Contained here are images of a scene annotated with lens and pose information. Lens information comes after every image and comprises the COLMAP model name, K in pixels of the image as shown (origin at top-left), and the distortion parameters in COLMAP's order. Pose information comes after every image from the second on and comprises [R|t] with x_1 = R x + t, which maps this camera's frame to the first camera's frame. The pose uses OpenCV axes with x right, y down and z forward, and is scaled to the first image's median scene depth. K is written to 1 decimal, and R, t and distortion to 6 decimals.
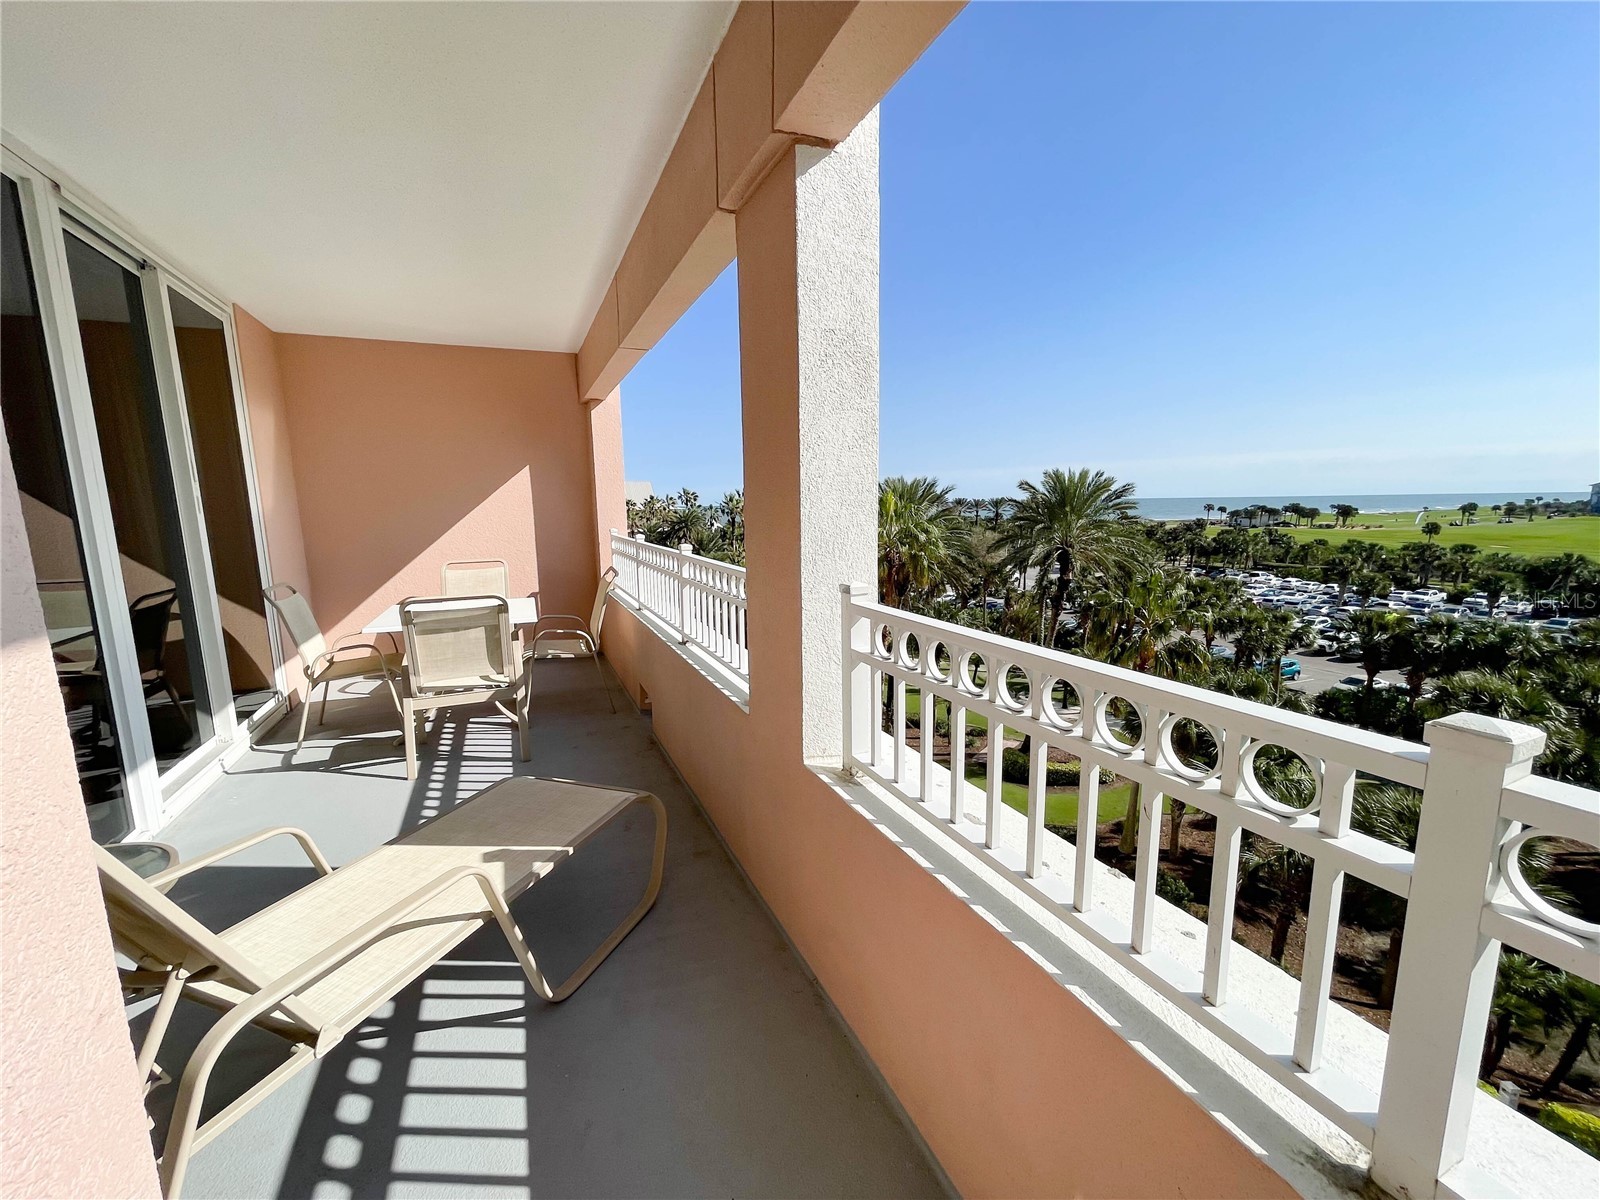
lens RADIAL K [[653.9, 0, 798.3], [0, 653.9, 604.6], [0, 0, 1]] dist [0.000766, -0.005858]
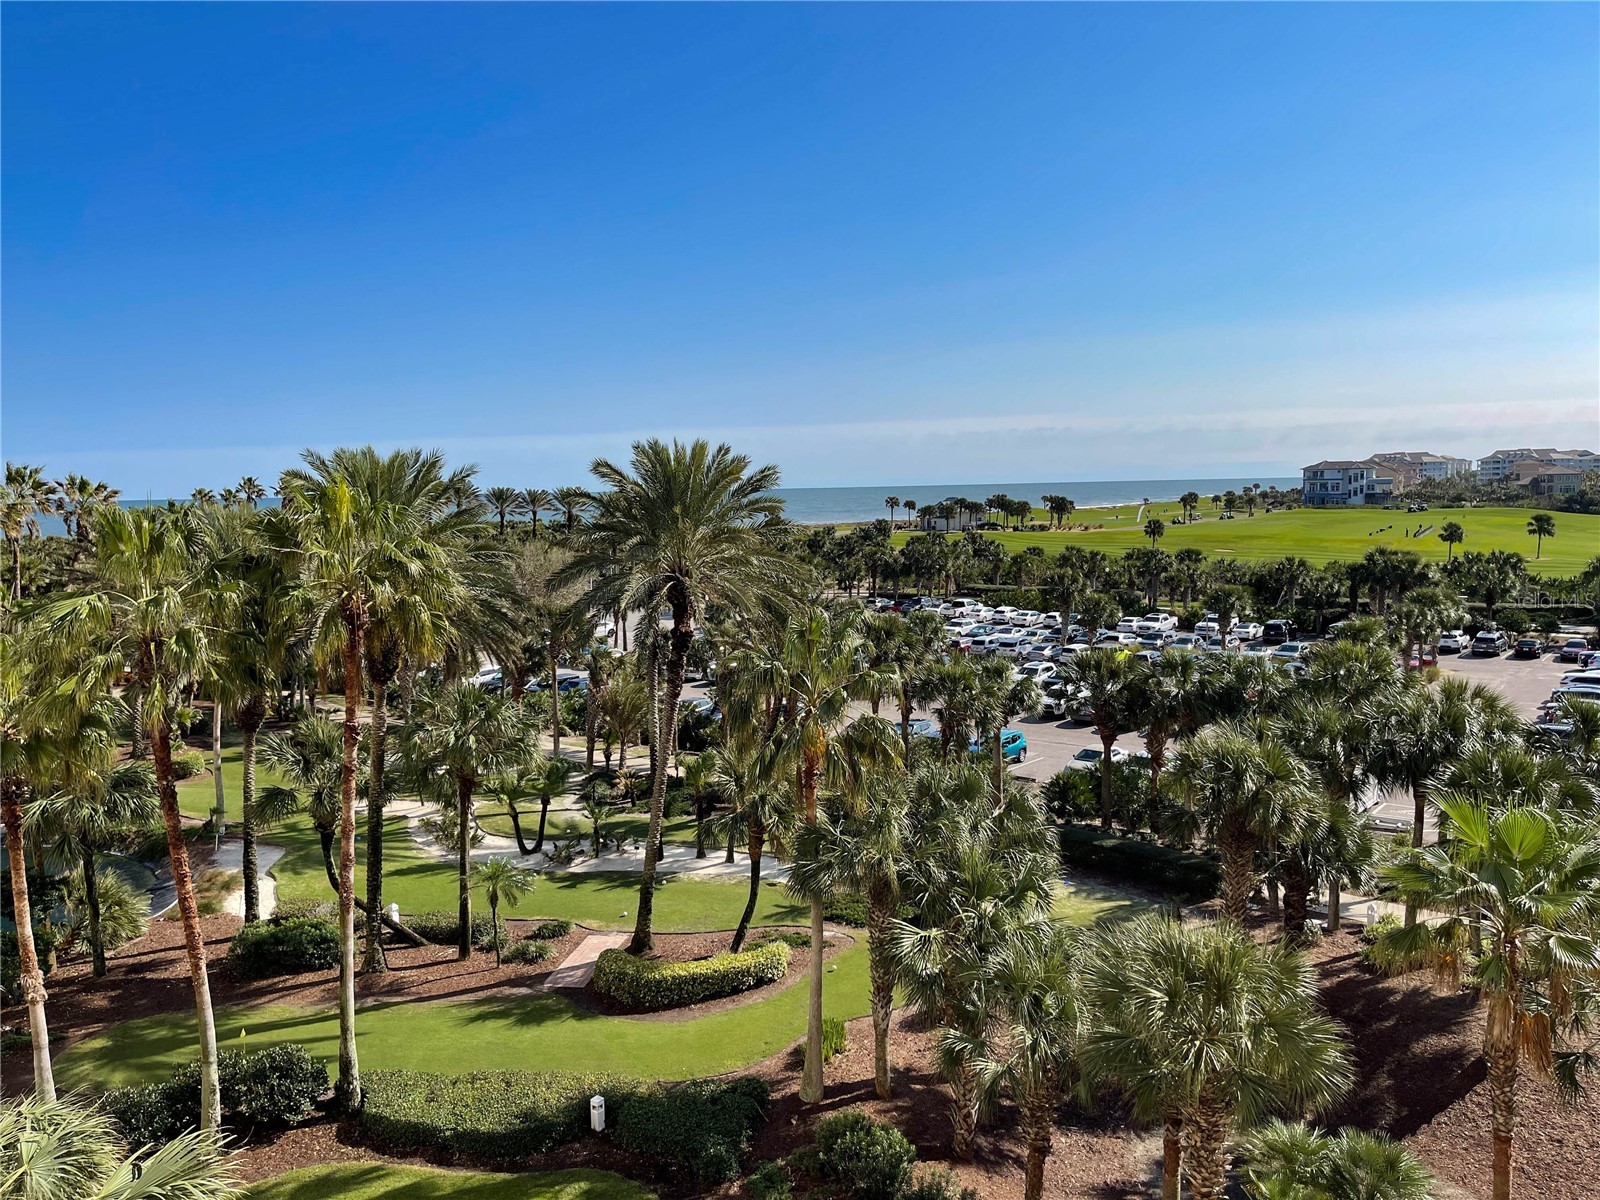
lens RADIAL K [[1359.3, 0, 800.0], [0, 1359.3, 599.7], [0, 0, 1]] dist [-0.003716, -0.096672]
pose [[0.861411, -0.036462, 0.506599, -0.124200], [0.084655, 0.993775, -0.072420, 0.034197], [-0.500804, 0.105270, 0.859135, -0.086986]]
